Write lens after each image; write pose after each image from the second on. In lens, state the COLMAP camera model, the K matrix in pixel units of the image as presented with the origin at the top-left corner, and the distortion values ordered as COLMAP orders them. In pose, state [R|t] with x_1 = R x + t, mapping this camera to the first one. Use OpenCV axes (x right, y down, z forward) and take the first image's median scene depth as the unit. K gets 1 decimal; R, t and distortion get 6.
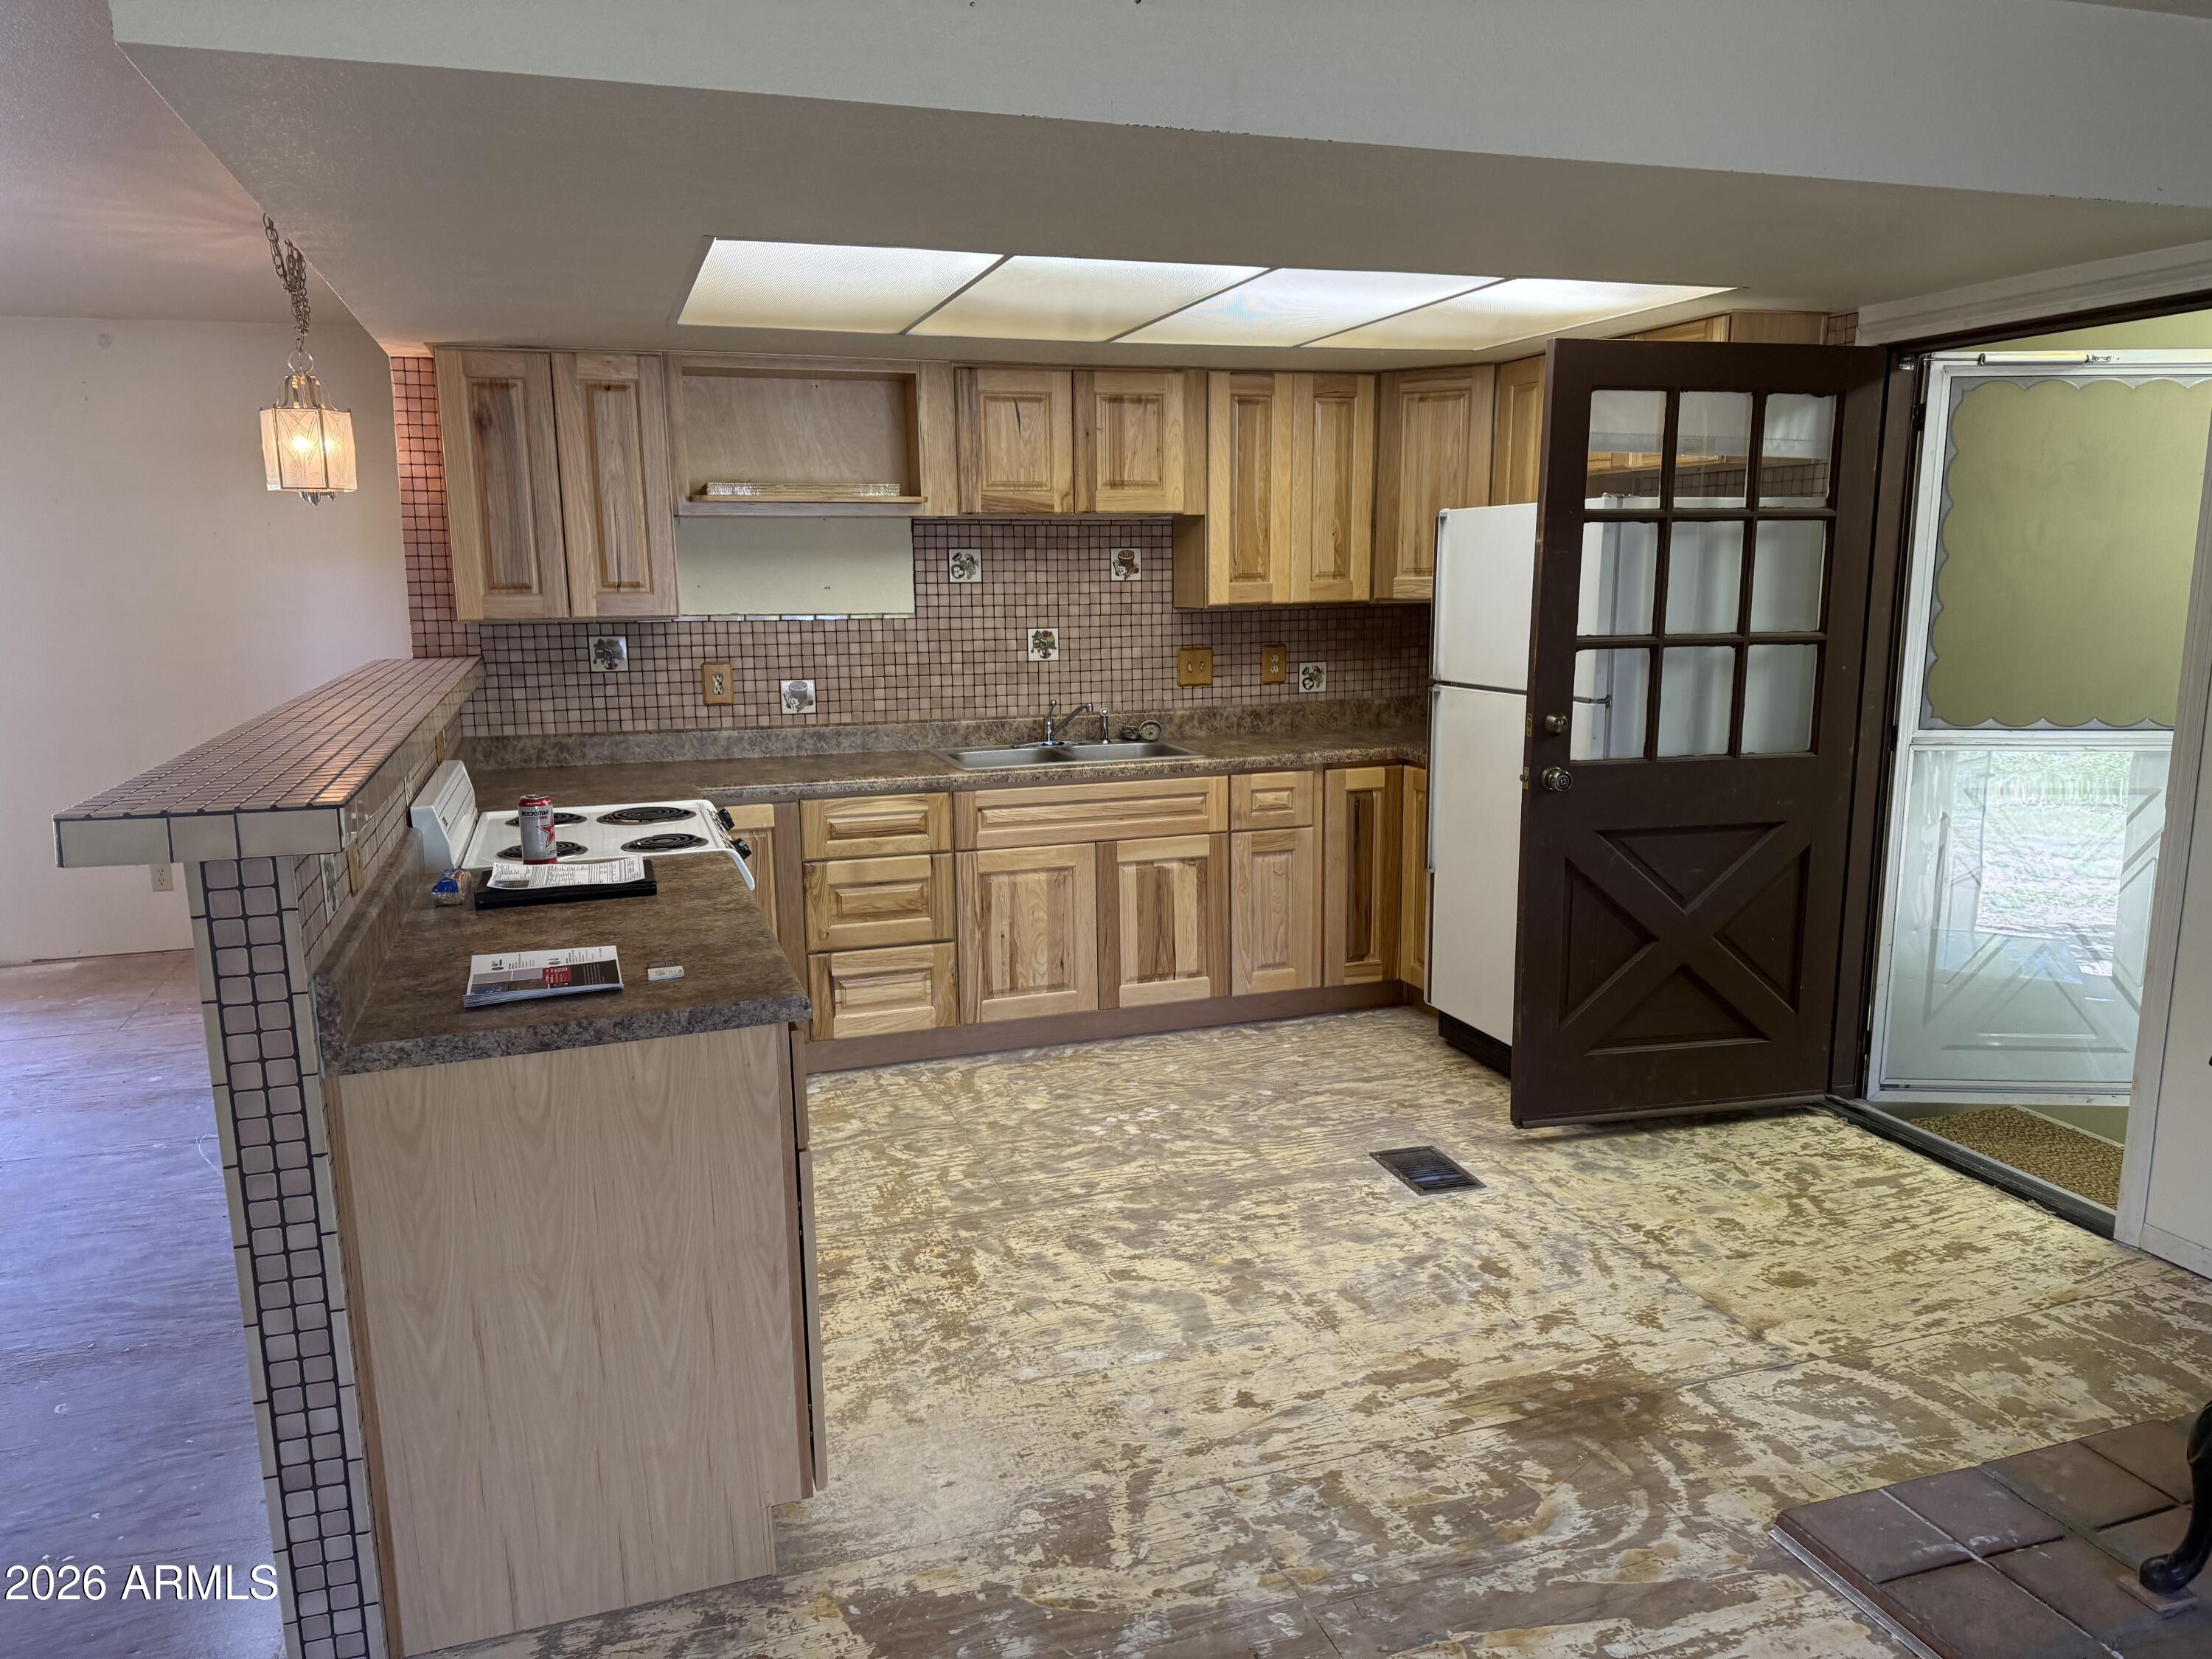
lens RADIAL K [[1544.9, 0, 1107.0], [0, 1544.9, 840.7], [0, 0, 1]] dist [0.040353, -0.059538]
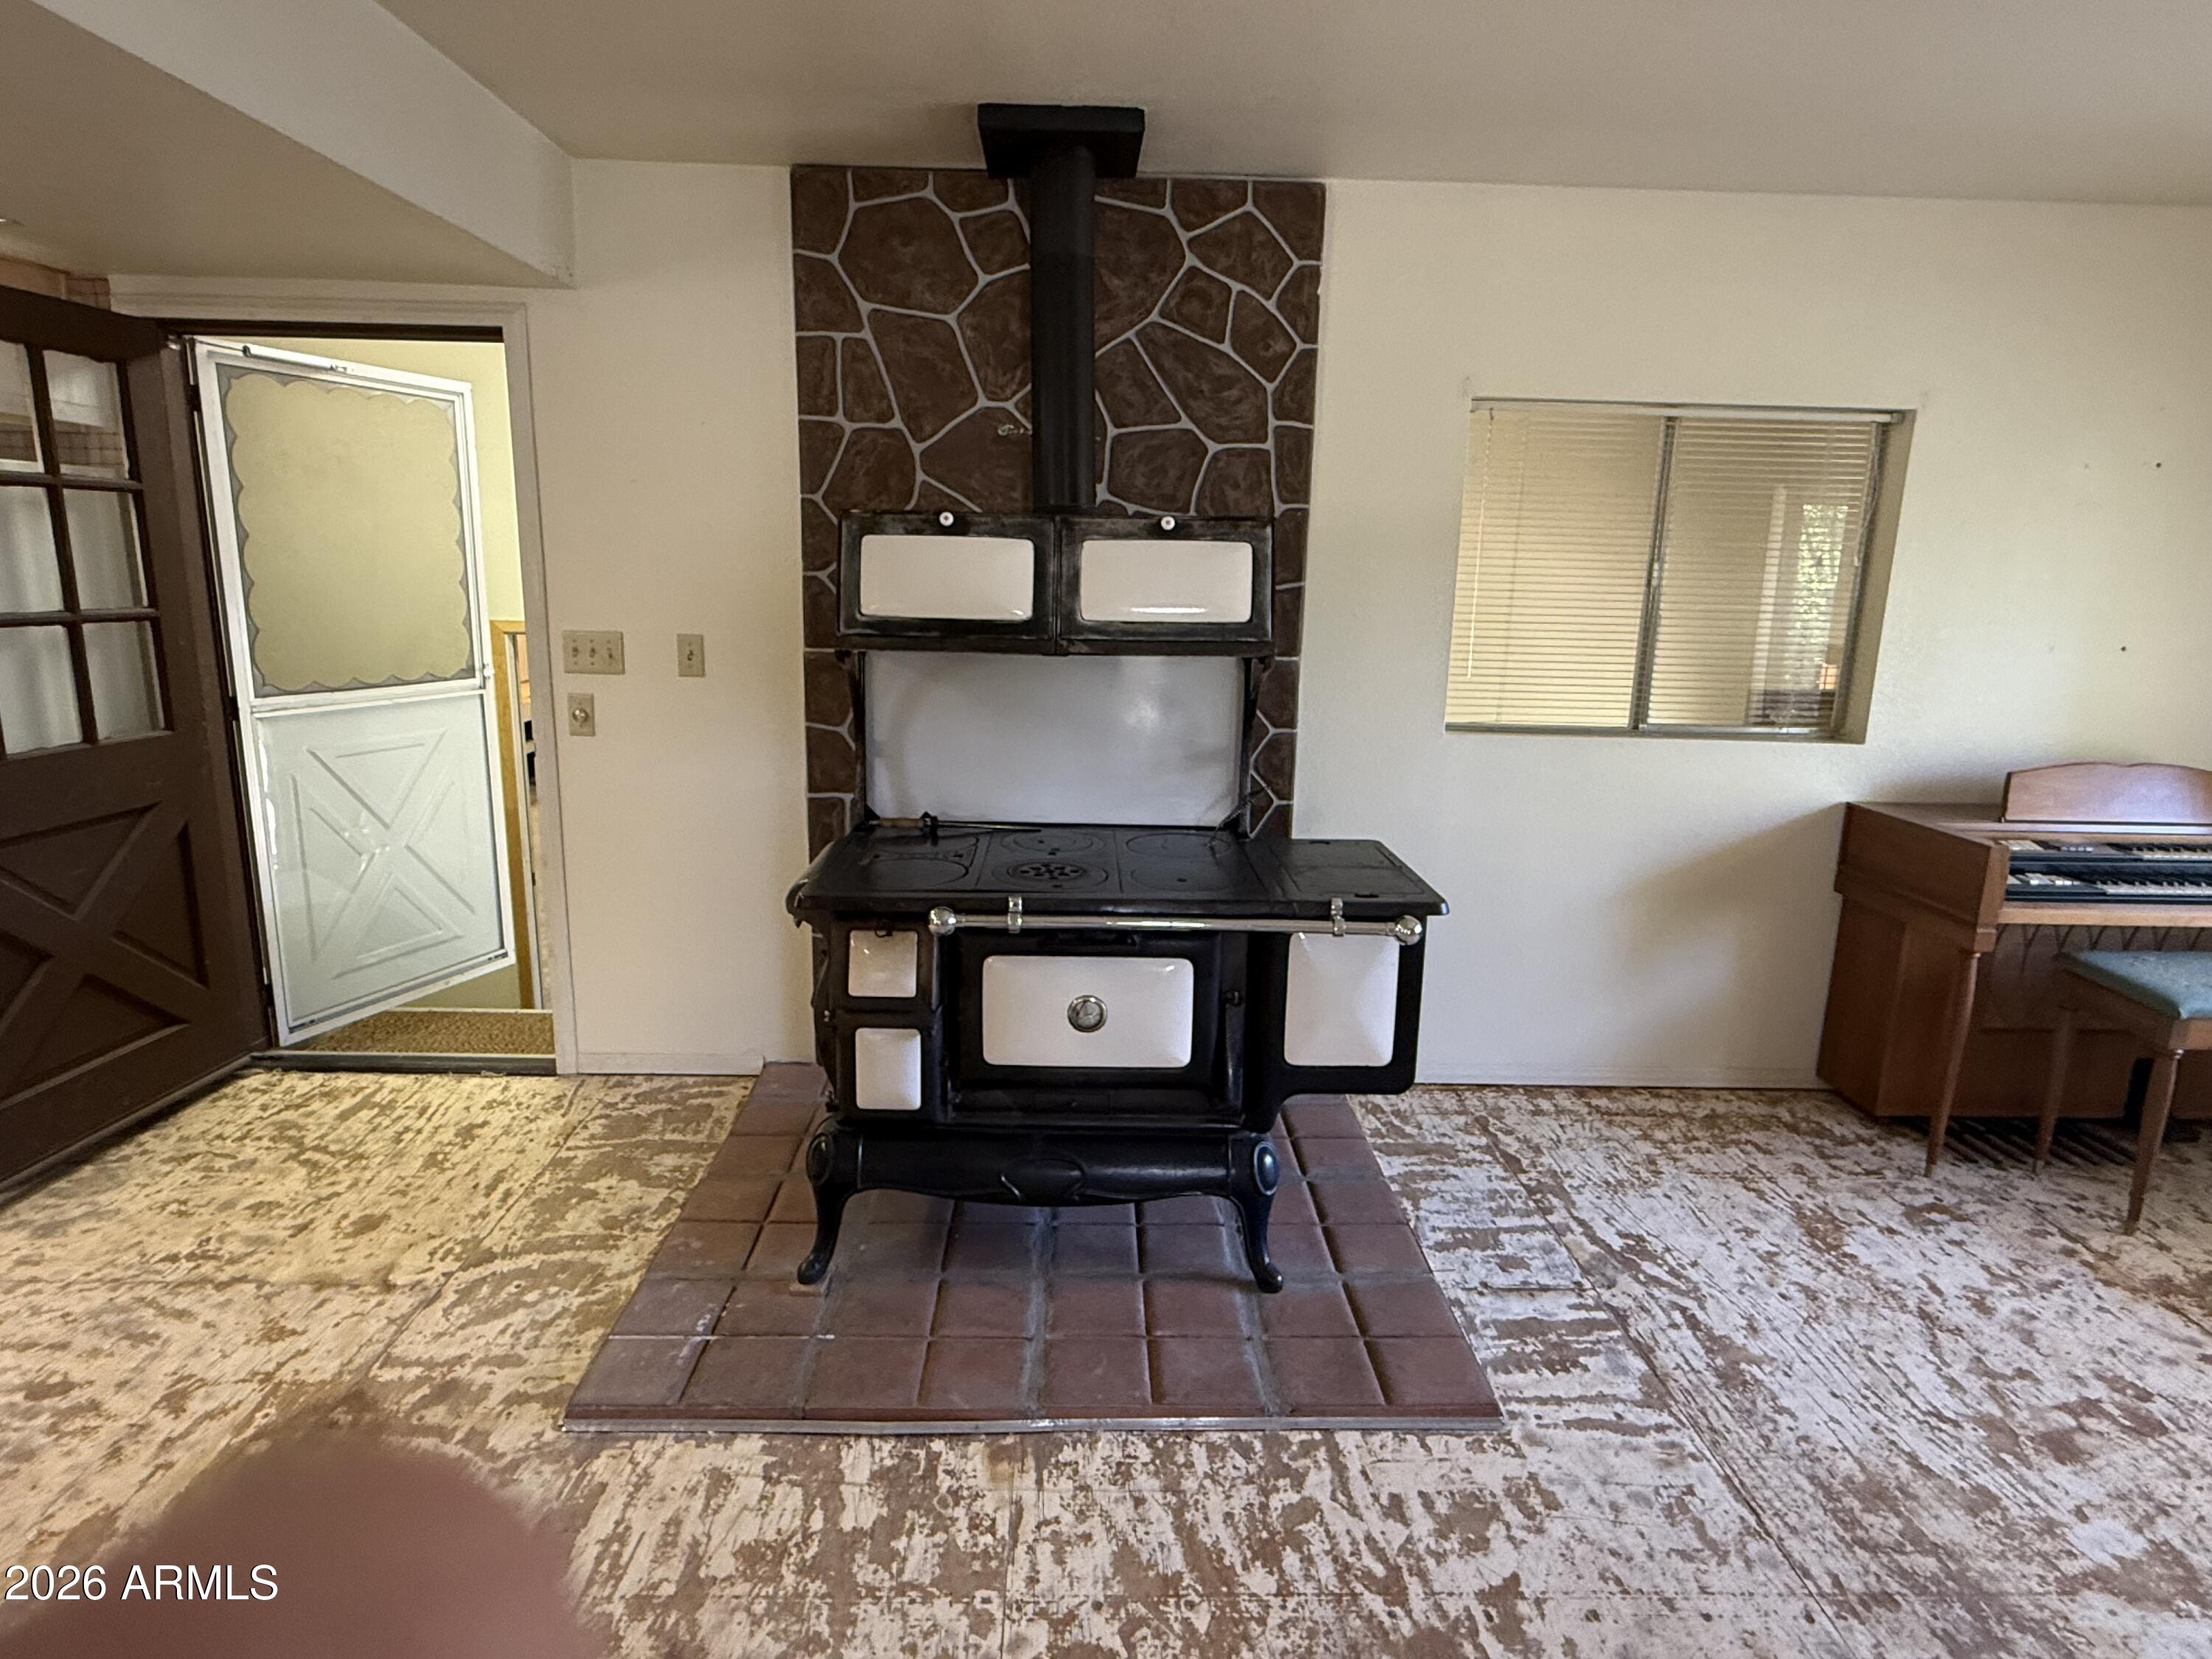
lens RADIAL K [[1227.9, 0, 1105.2], [0, 1227.9, 826.7], [0, 0, 1]] dist [-0.007736, 0.000795]
pose [[0.292238, -0.188045, 0.937676, -0.136097], [0.146325, 0.977726, 0.150472, -0.031748], [-0.945085, 0.093231, 0.313245, 0.233452]]
